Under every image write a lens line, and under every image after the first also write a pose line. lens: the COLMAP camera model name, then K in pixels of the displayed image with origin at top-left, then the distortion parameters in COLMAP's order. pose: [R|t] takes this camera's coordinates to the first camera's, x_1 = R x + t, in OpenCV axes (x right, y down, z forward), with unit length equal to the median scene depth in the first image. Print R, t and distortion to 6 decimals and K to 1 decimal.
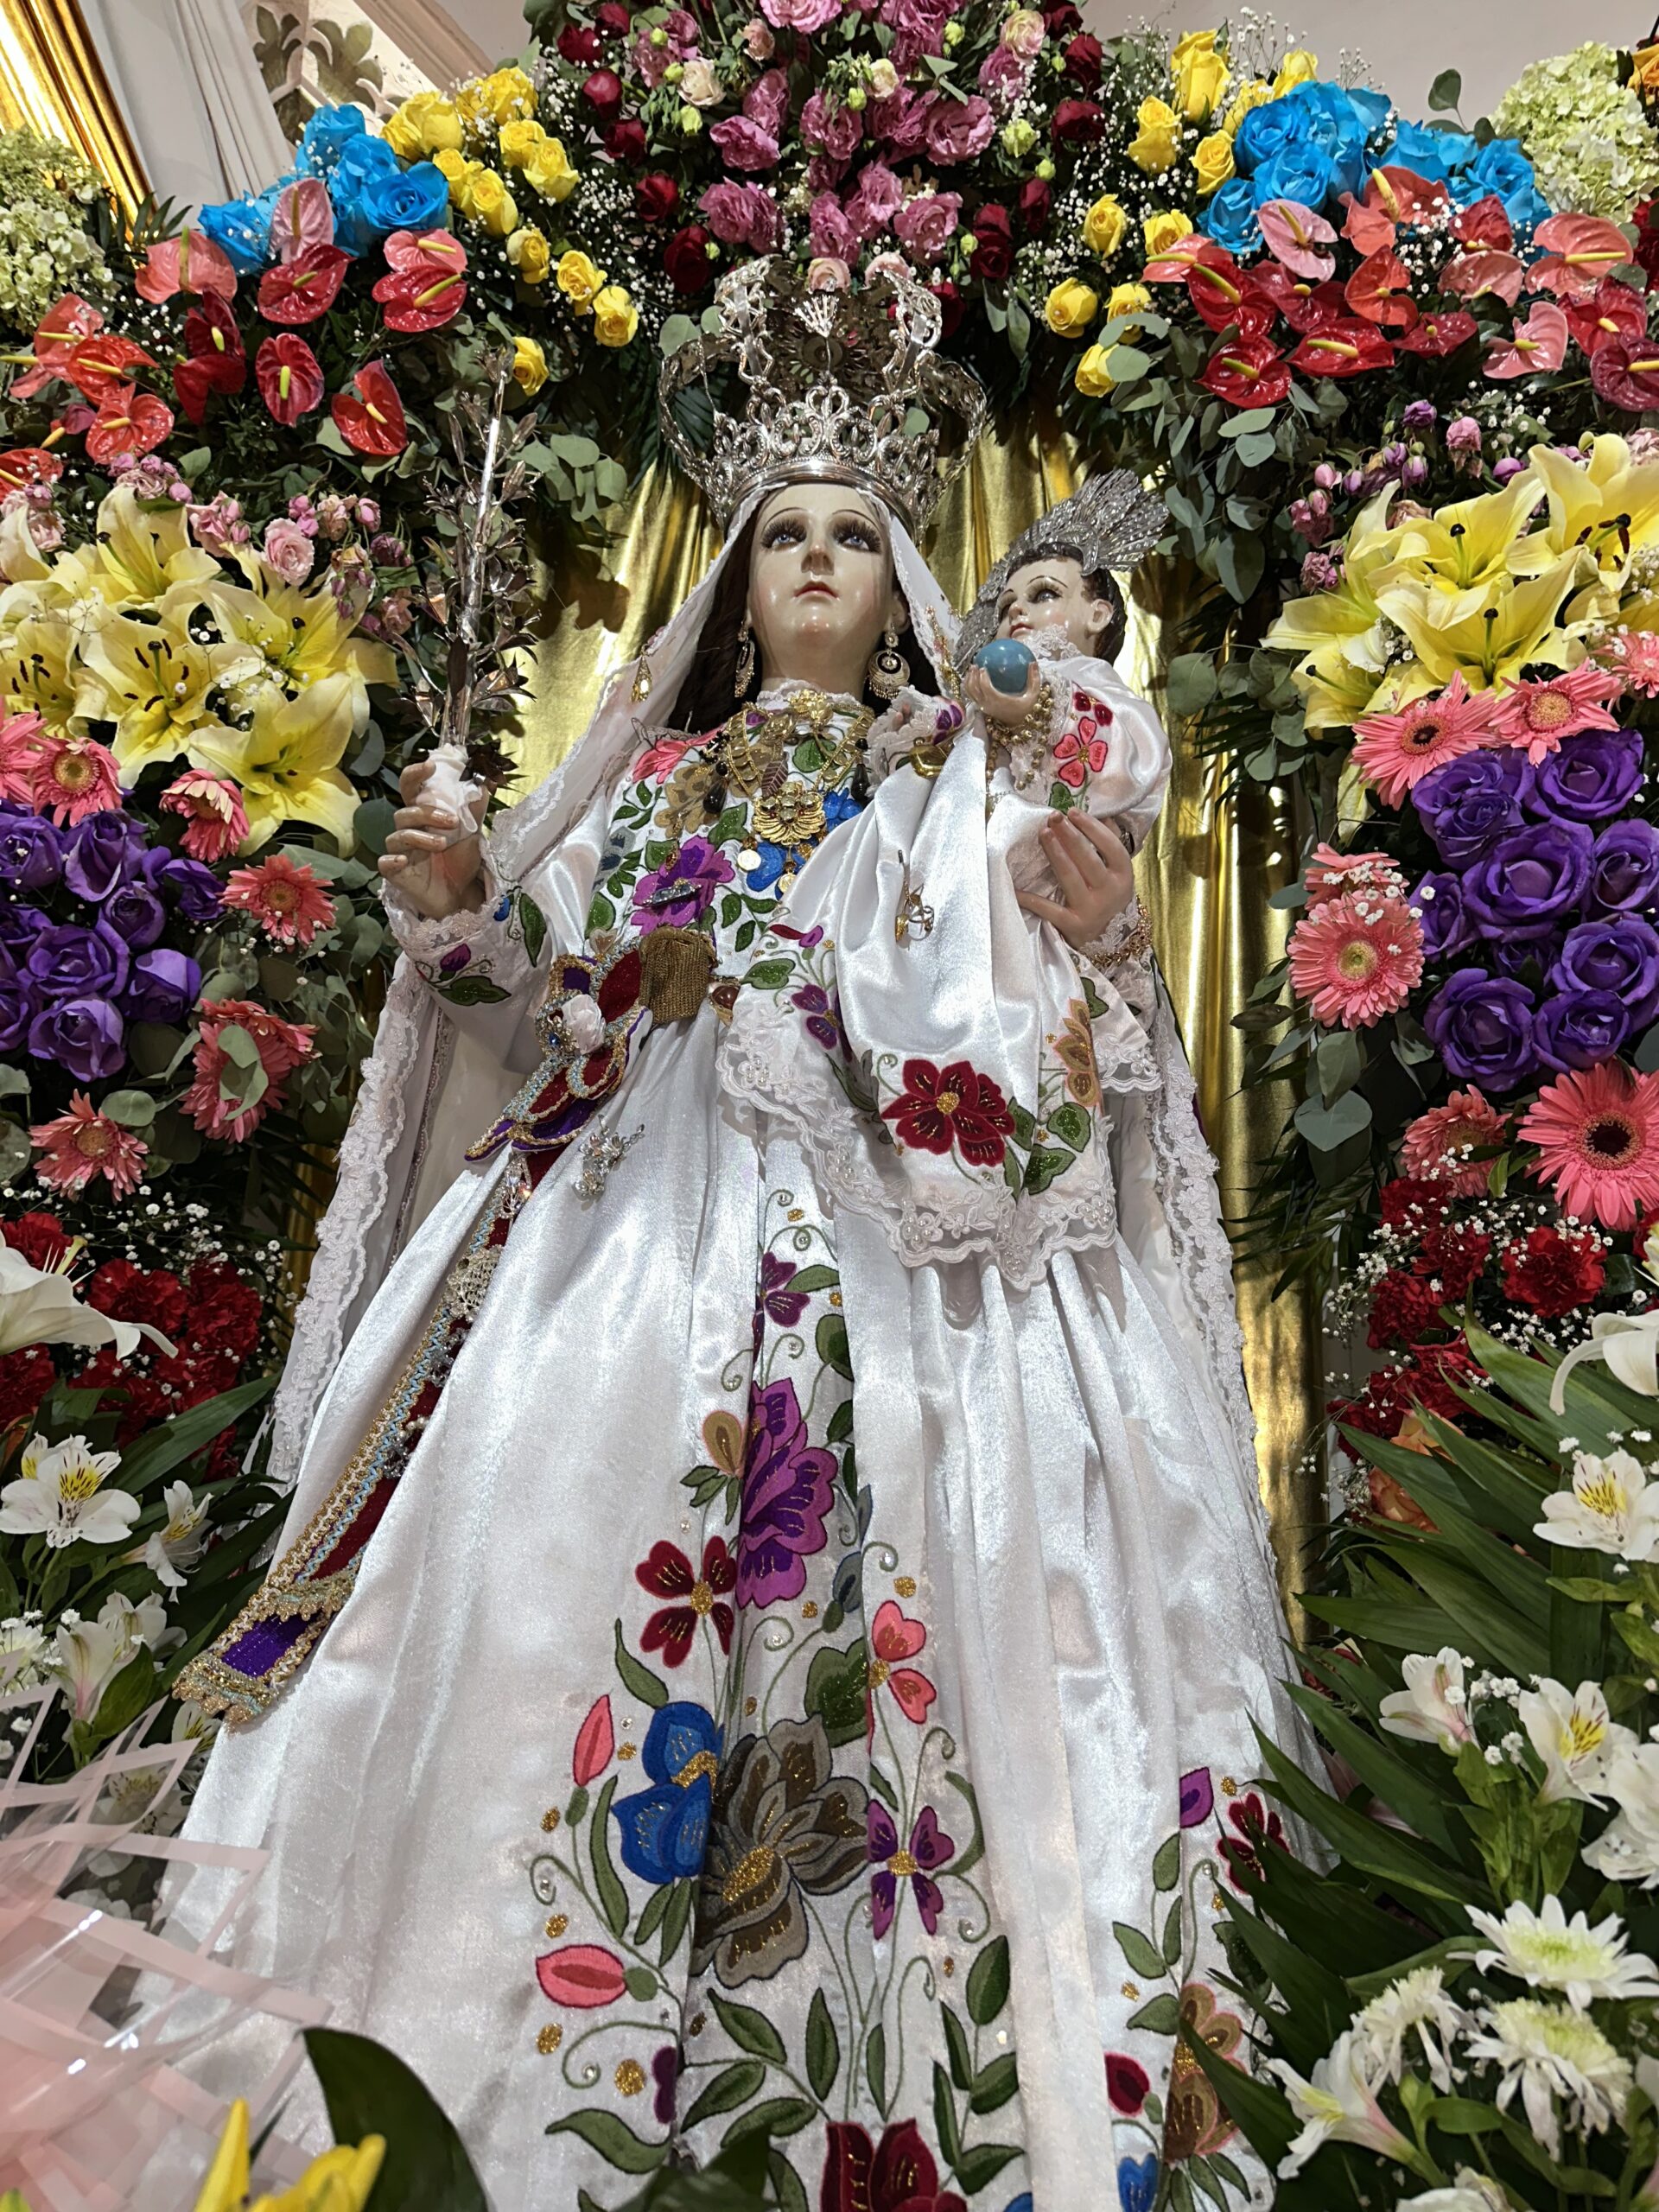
lens RADIAL K [[1560.6, 0, 829.5], [0, 1560.6, 1106.0], [0, 0, 1]] dist [0.203584, -0.317327]
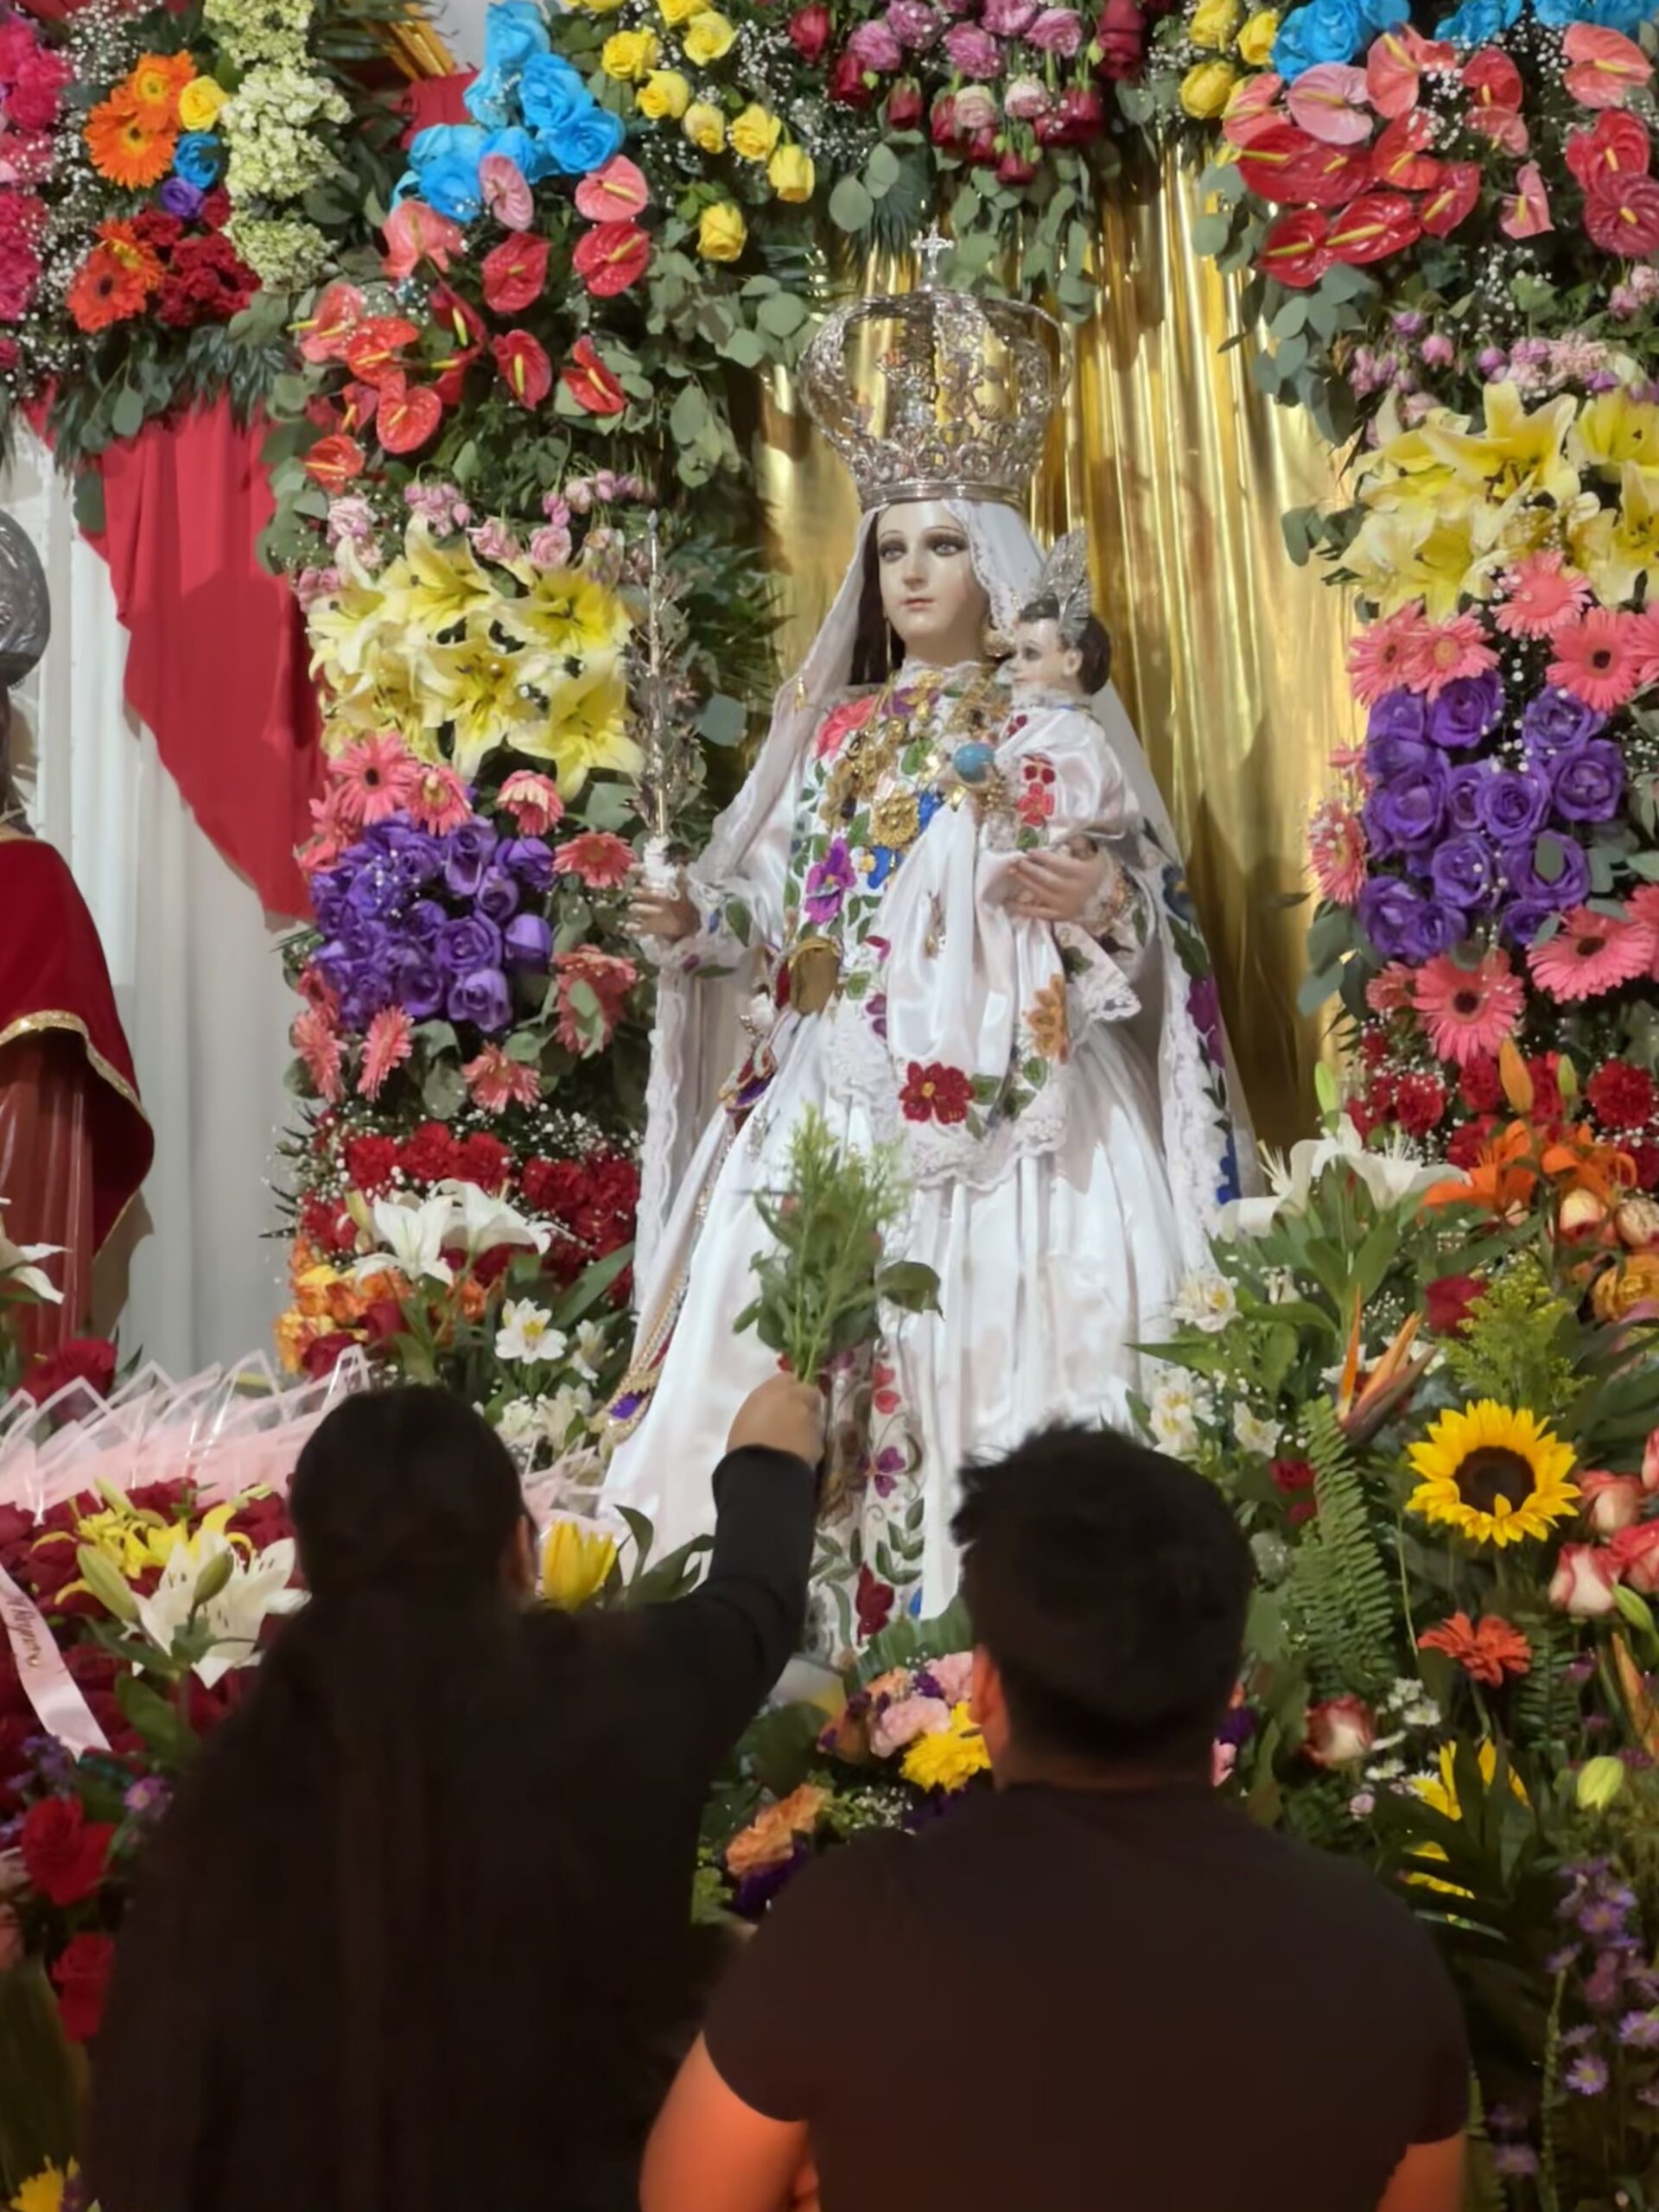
lens RADIAL K [[5485.3, 0, 829.5], [0, 5485.3, 1106.0], [0, 0, 1]] dist [-0.014506, 3.965971]
pose [[0.911260, -0.089286, -0.402036, 1.777089], [0.193477, 0.954593, 0.226536, -1.015501], [0.363554, -0.284218, 0.887158, -3.250156]]
